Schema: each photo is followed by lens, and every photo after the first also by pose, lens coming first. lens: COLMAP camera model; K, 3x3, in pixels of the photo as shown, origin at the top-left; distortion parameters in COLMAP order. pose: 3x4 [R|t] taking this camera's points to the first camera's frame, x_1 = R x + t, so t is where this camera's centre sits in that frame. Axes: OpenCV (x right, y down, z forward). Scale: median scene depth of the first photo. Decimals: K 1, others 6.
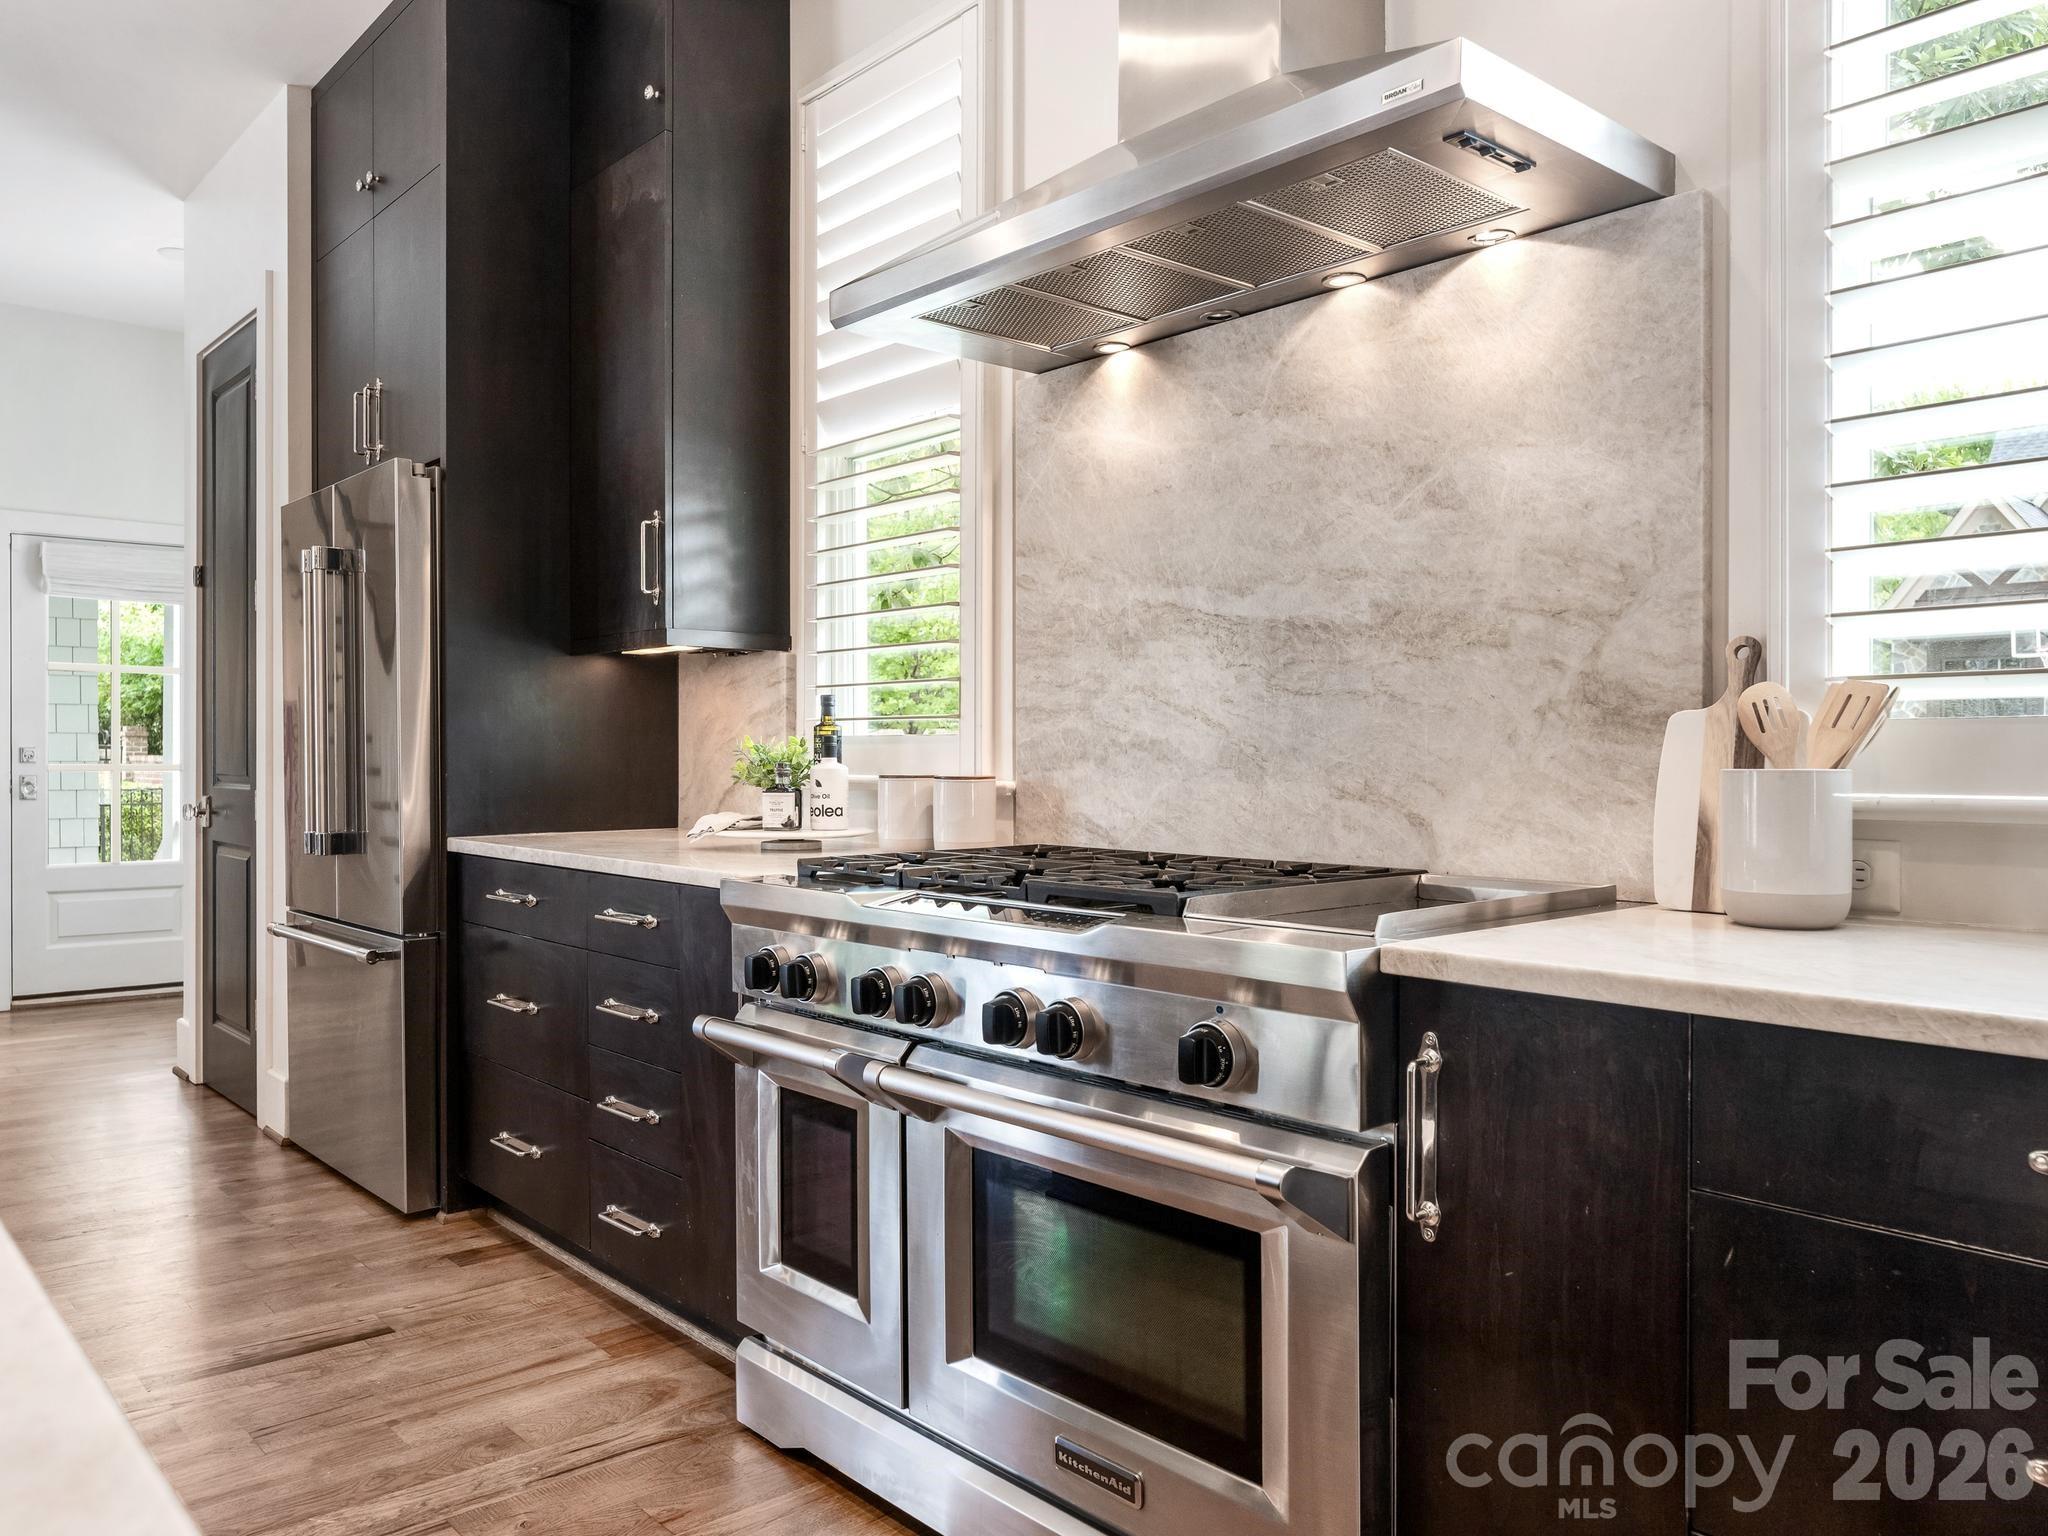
lens RADIAL K [[1509.3, 0, 944.2], [0, 1509.3, 764.3], [0, 0, 1]] dist [-0.006487, 0.004364]
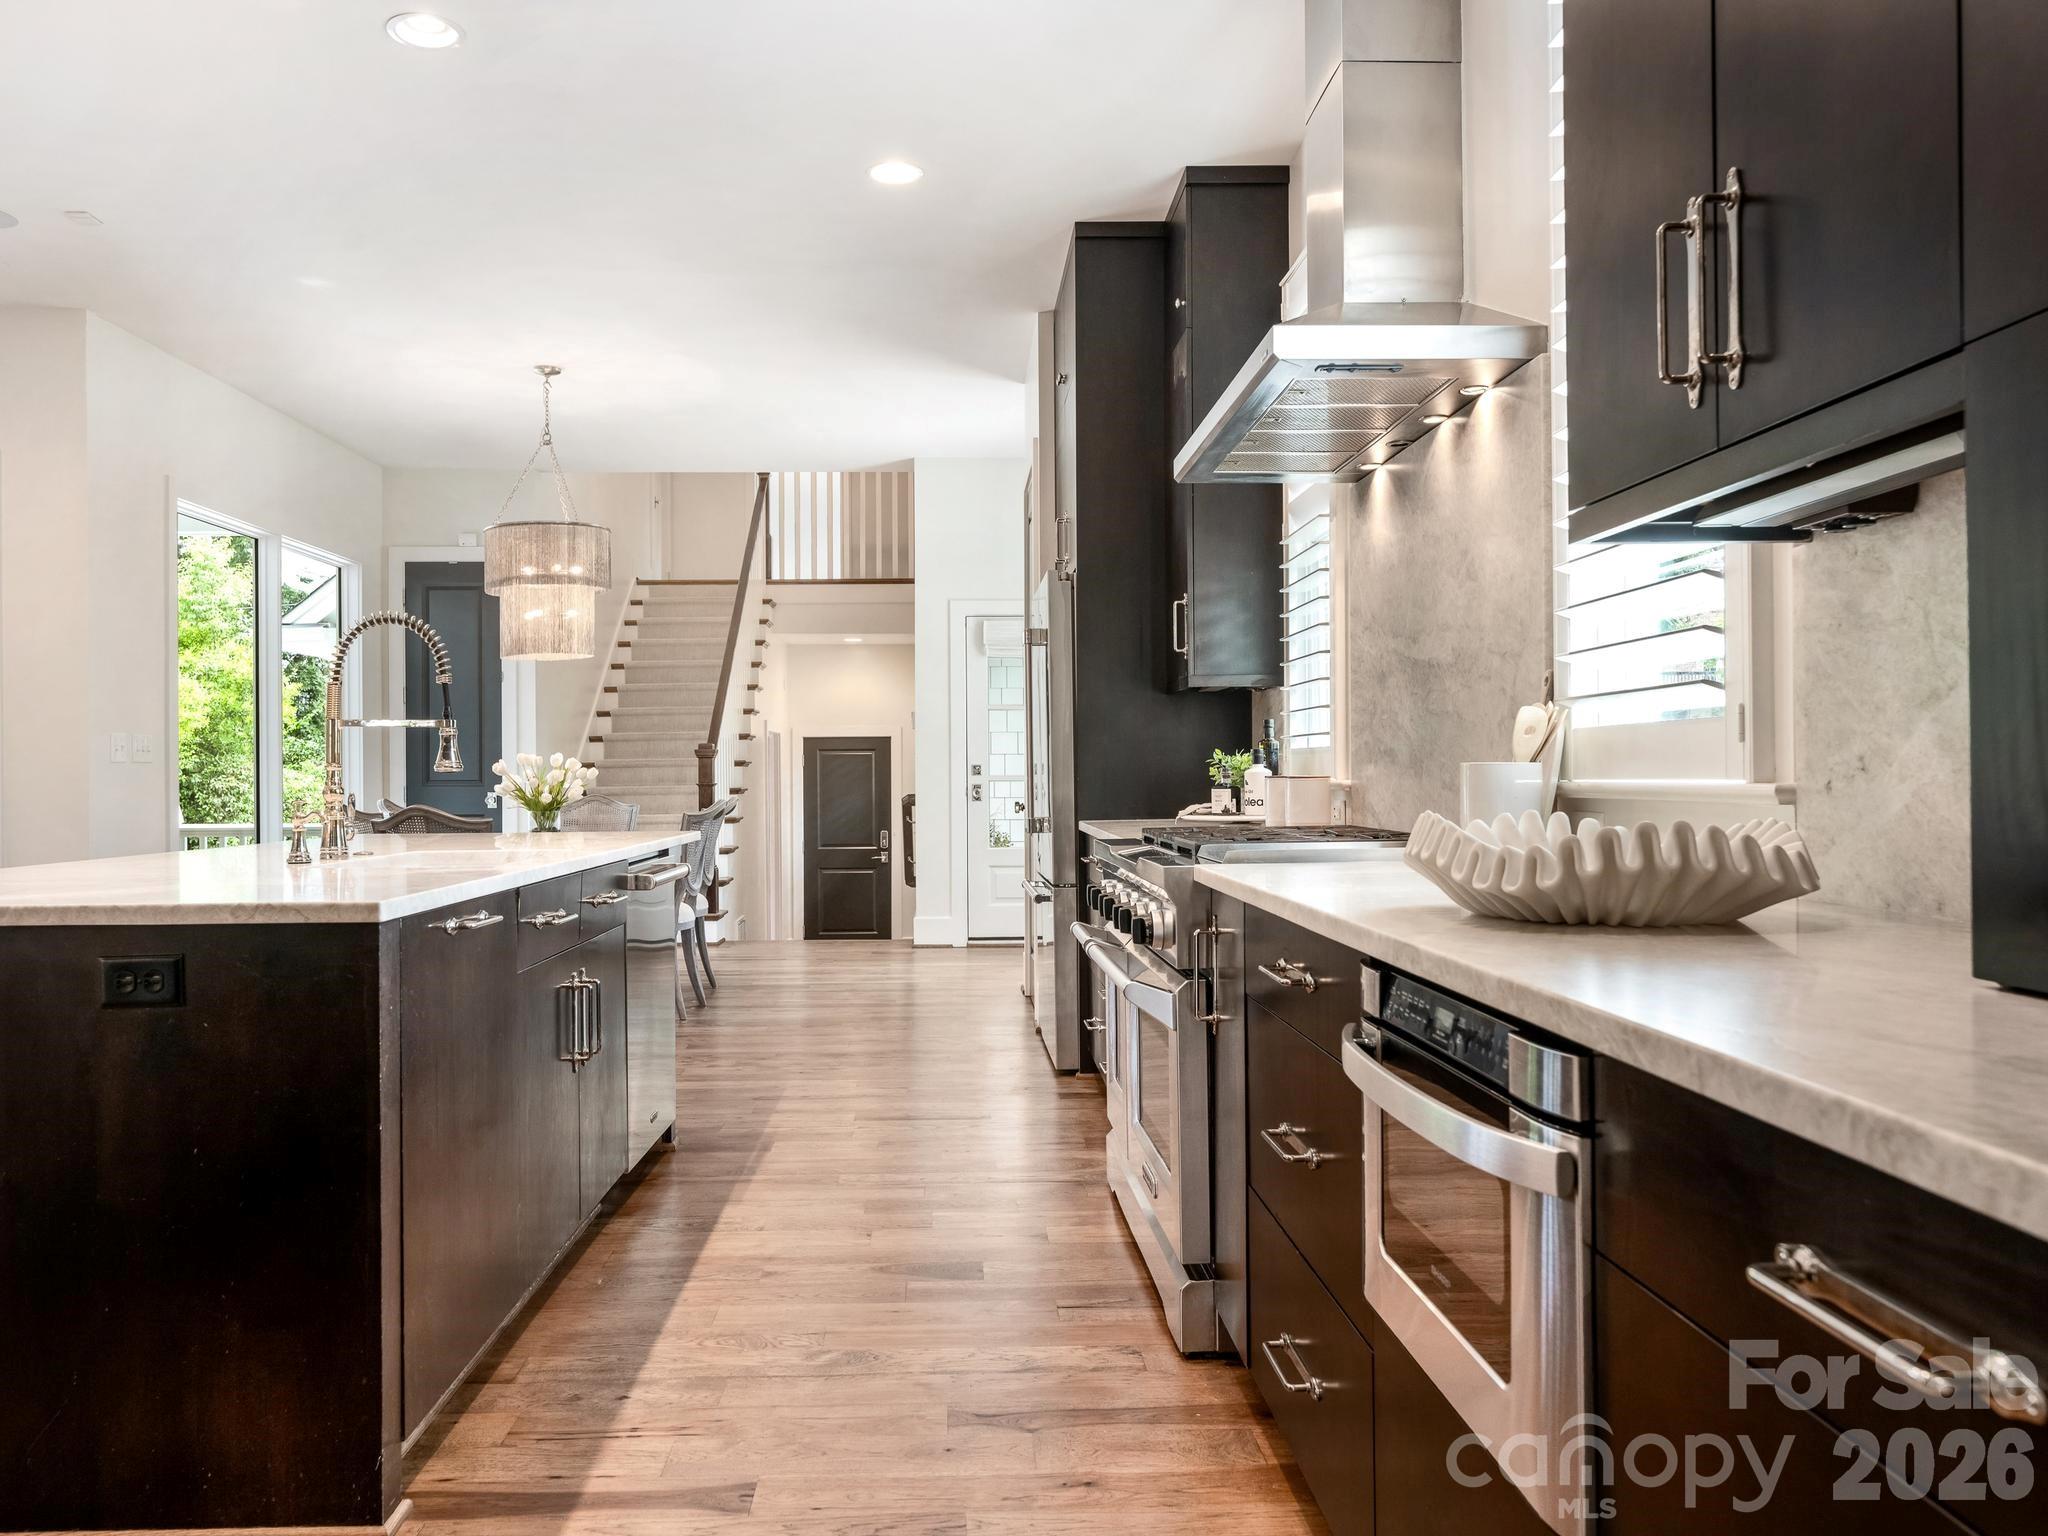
lens RADIAL K [[1509.3, 0, 972.8], [0, 1509.3, 773.6], [0, 0, 1]] dist [-0.006487, 0.004364]
pose [[0.782500, -0.006230, -0.622620, 0.773781], [0.003652, 0.999979, -0.005416, 0.014148], [0.622640, 0.001964, 0.782506, -0.349995]]
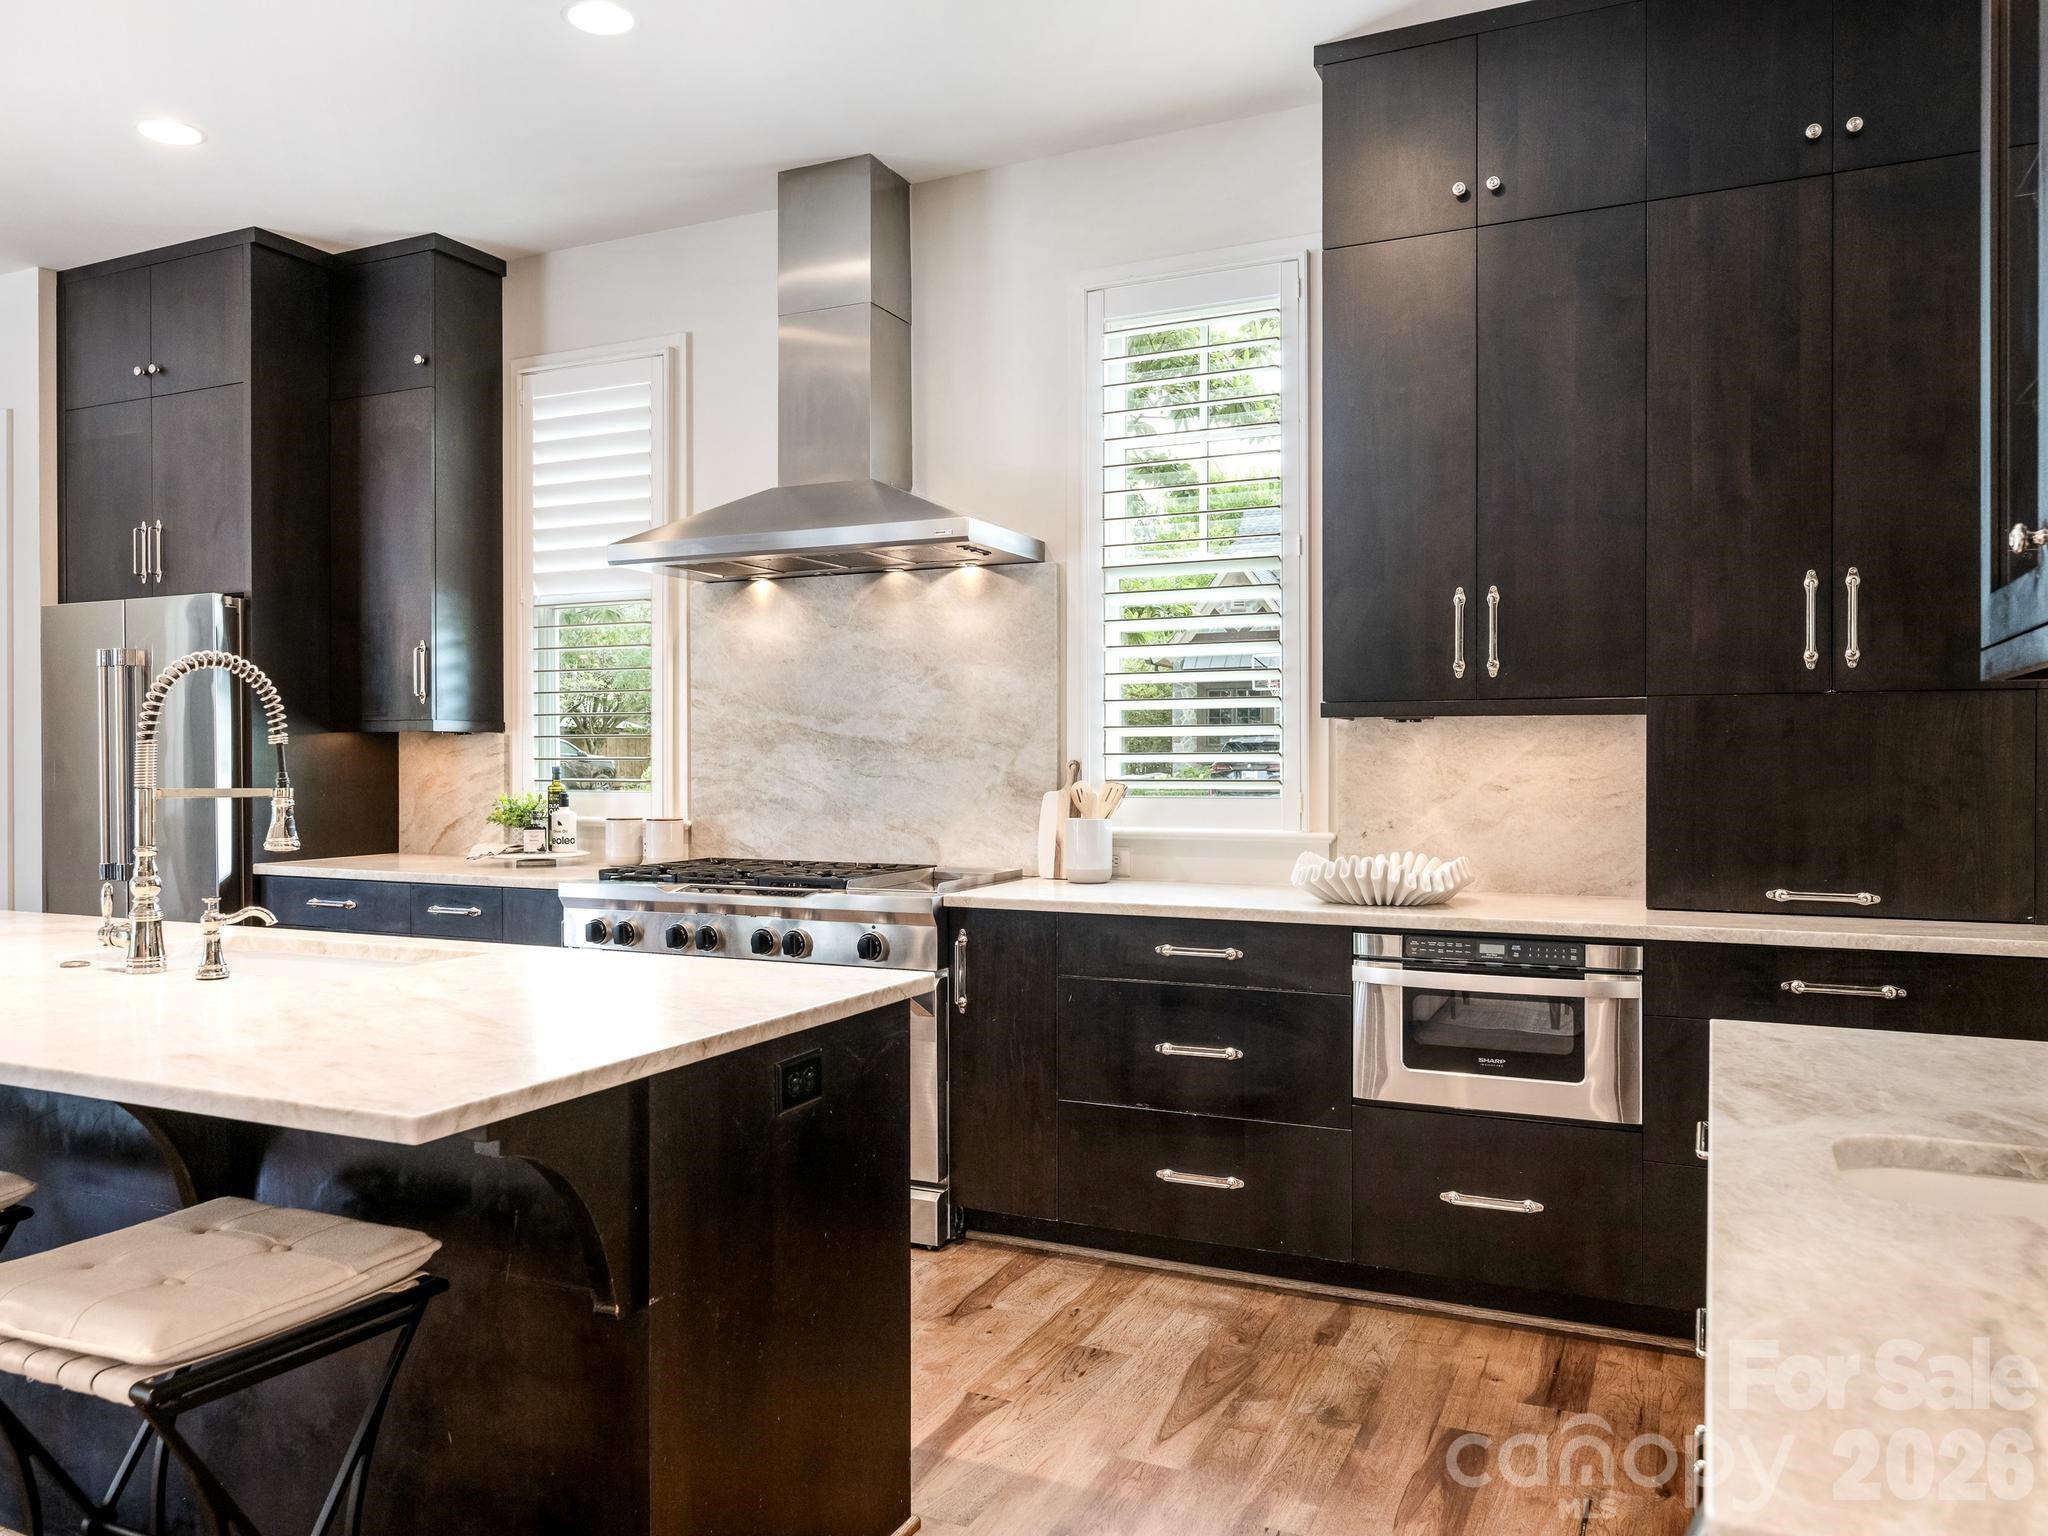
lens RADIAL K [[1509.3, 0, 972.7], [0, 1509.3, 762.0], [0, 0, 1]] dist [-0.006487, 0.004364]
pose [[0.911051, -0.001437, 0.412292, -0.443784], [0.003796, 0.999981, -0.004903, -0.055250], [-0.412277, 0.006032, 0.911039, -0.823241]]
